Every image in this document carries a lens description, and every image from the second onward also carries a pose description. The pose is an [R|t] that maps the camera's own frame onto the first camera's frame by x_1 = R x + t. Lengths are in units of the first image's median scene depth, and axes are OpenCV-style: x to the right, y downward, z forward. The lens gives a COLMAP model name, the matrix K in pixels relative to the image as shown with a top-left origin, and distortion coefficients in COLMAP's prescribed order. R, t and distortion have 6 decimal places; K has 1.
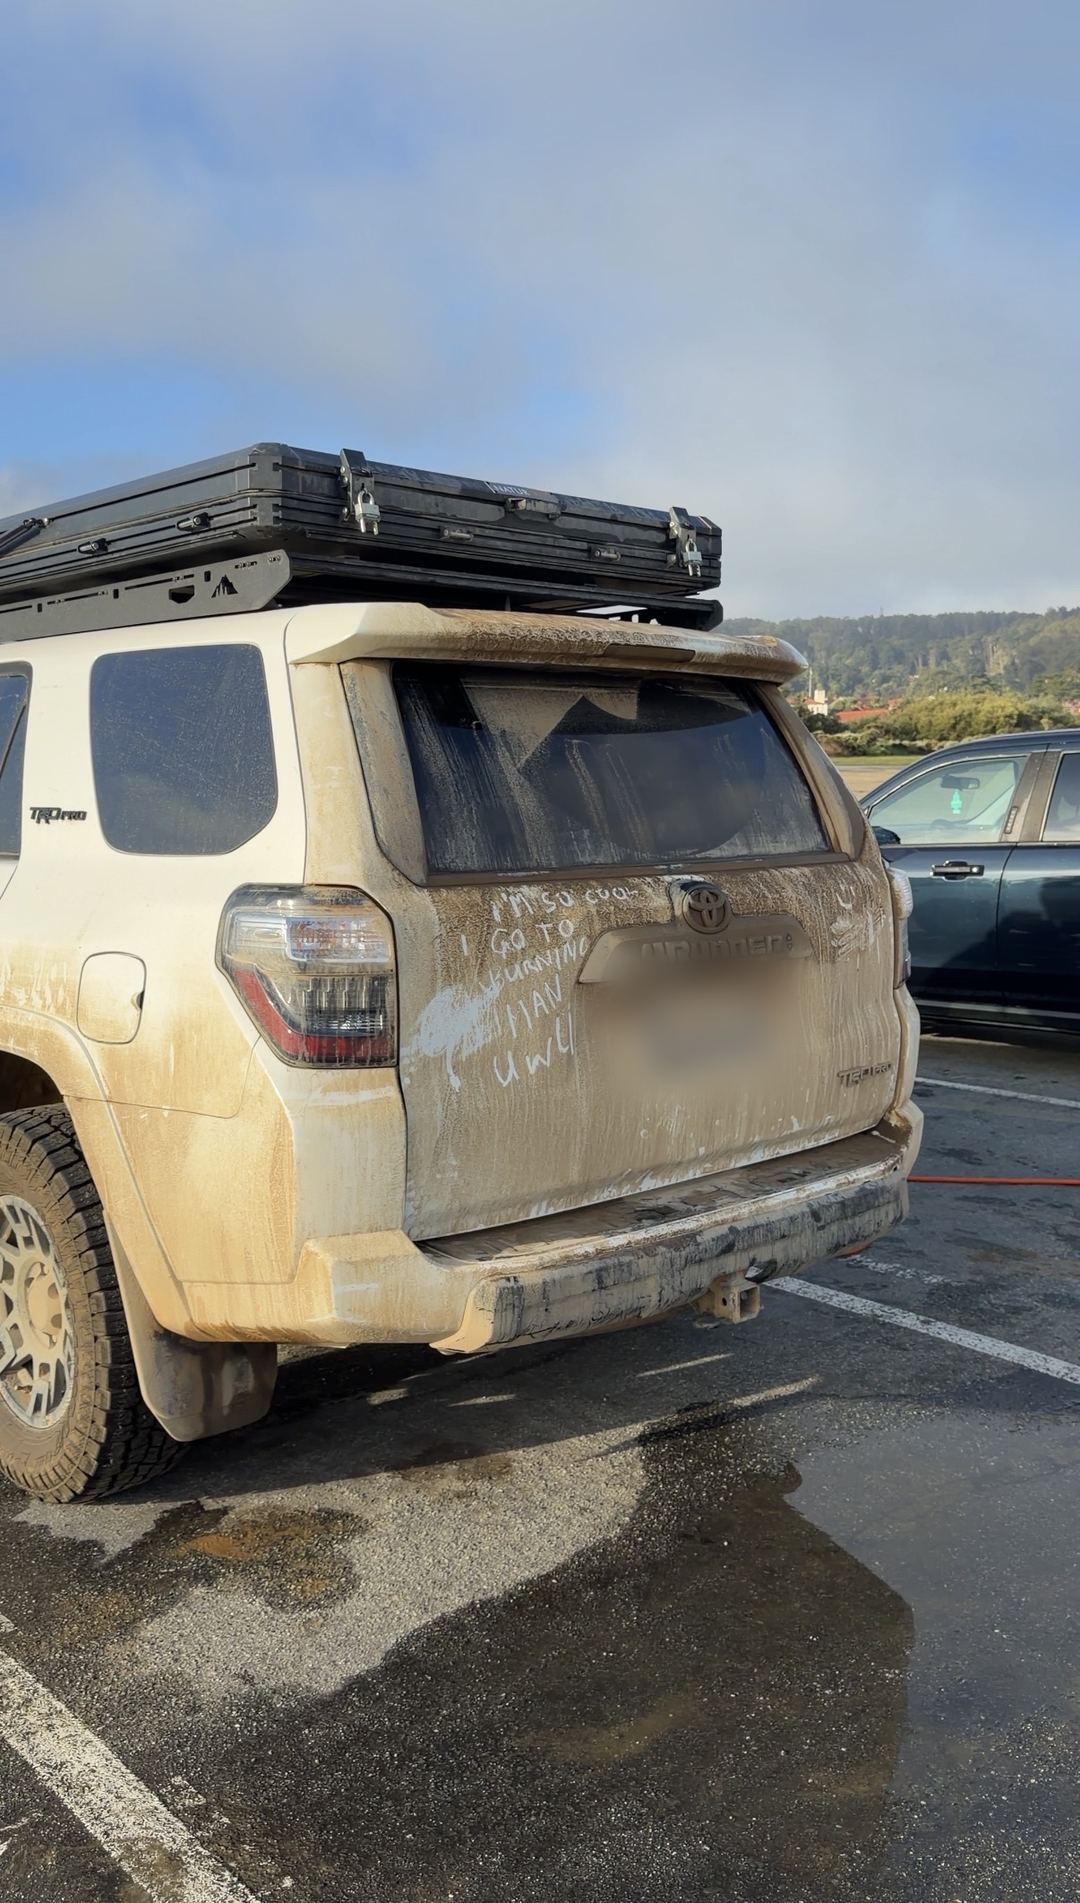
lens RADIAL K [[1565.4, 0, 538.2], [0, 1565.4, 940.5], [0, 0, 1]] dist [0.107201, -0.233799]
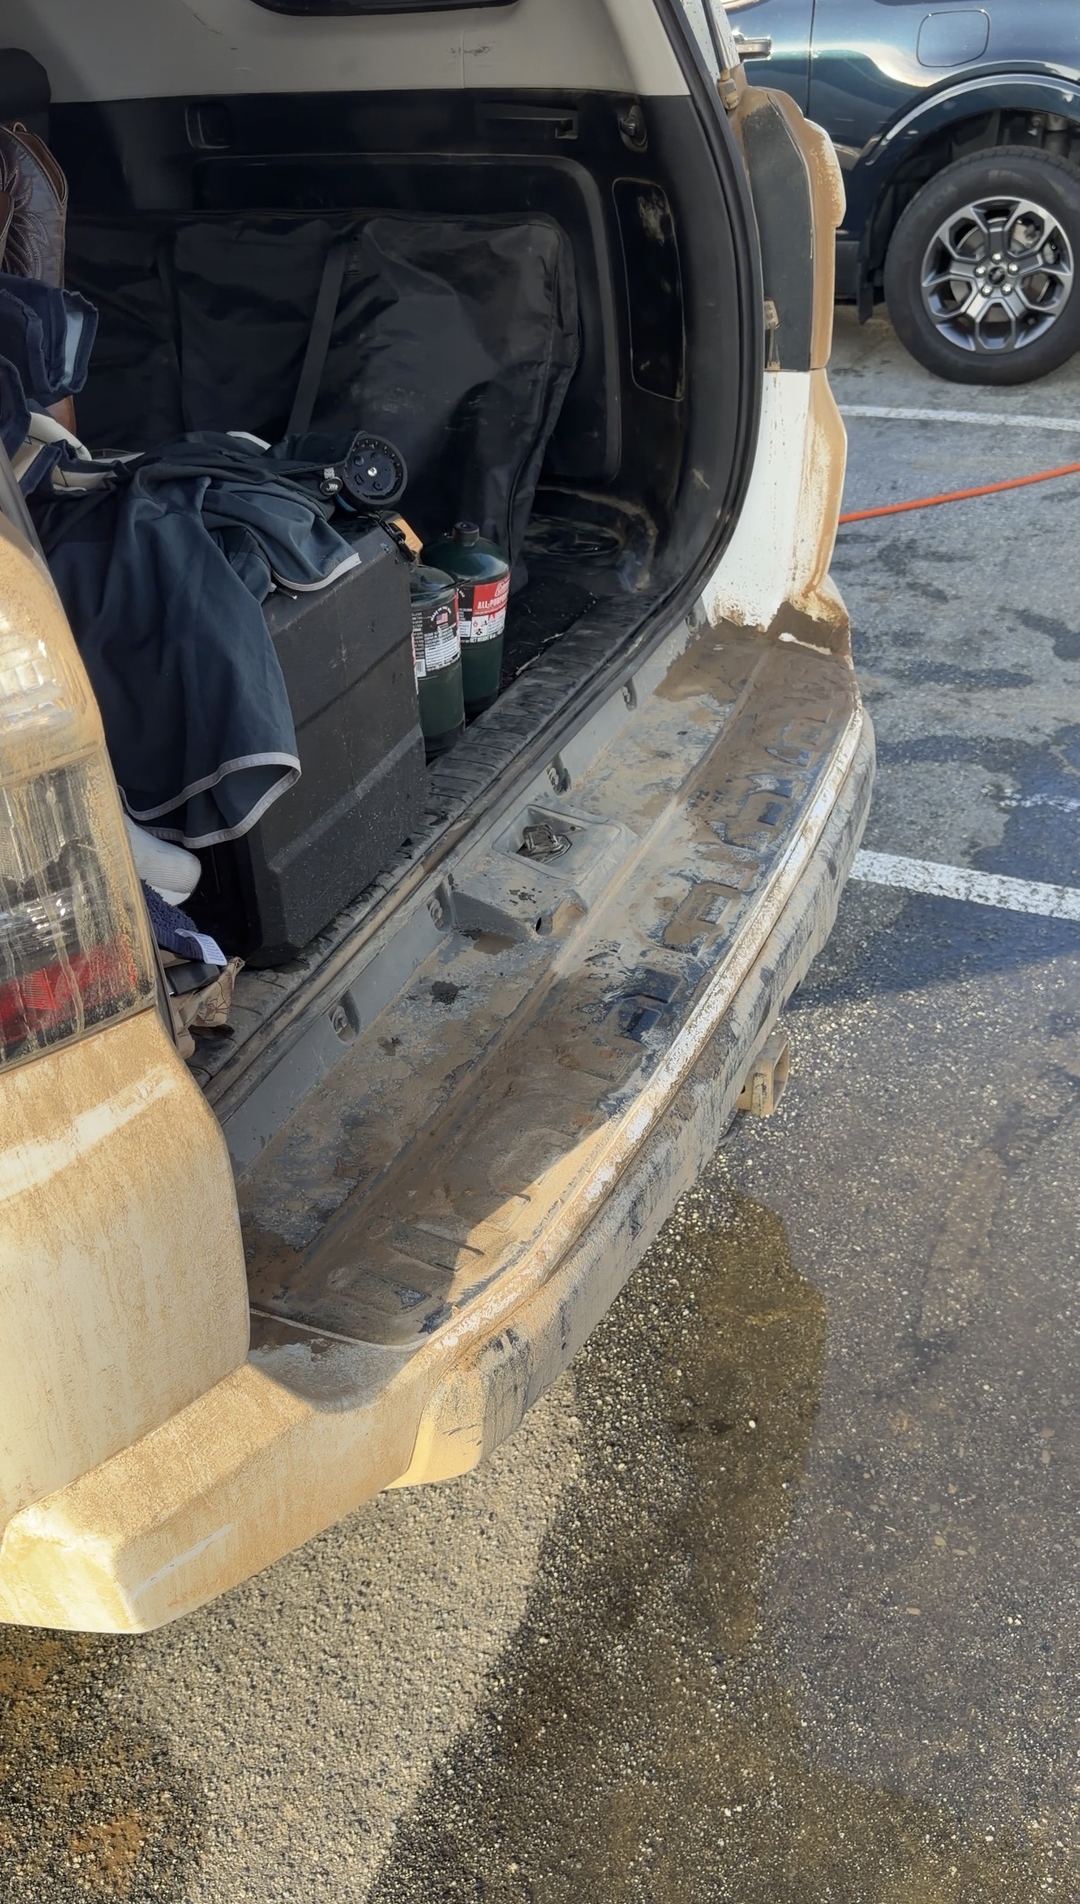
lens RADIAL K [[1566.2, 0, 538.2], [0, 1566.2, 941.0], [0, 0, 1]] dist [0.107201, -0.233799]
pose [[0.909765, -0.253016, 0.329106, -0.116051], [0.076721, 0.881611, 0.465699, -0.073602], [-0.407973, -0.398427, 0.821471, 0.661752]]
